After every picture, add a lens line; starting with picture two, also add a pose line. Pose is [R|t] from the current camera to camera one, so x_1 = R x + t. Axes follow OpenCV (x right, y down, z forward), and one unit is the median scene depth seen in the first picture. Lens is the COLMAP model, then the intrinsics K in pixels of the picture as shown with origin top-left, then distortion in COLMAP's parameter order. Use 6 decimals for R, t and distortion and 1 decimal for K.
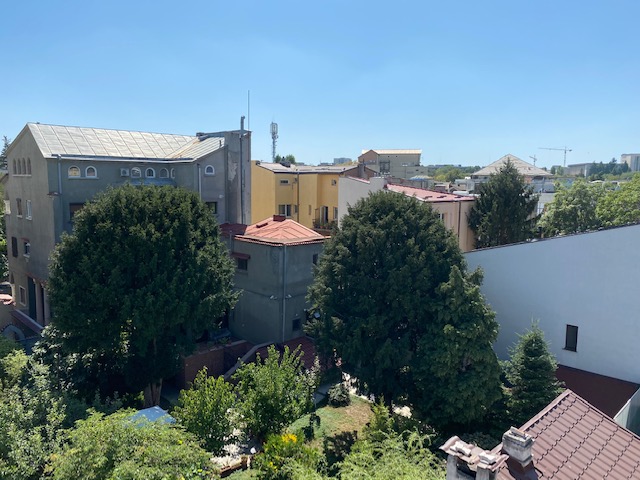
lens RADIAL K [[491.6, 0, 320.2], [0, 491.6, 241.2], [0, 0, 1]] dist [0.013943, -0.016371]
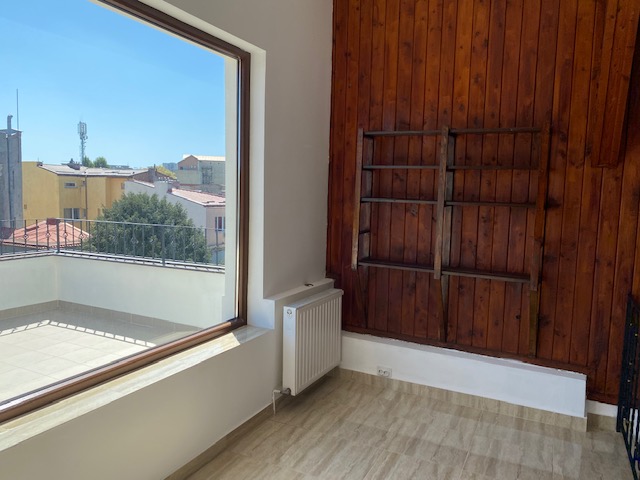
lens RADIAL K [[491.6, 0, 320.4], [0, 491.6, 238.0], [0, 0, 1]] dist [0.013943, -0.016371]
pose [[0.946822, -0.015578, 0.321380, 0.081498], [0.021912, 0.999630, -0.016101, 0.010805], [-0.321010, 0.022287, 0.946814, -0.076159]]
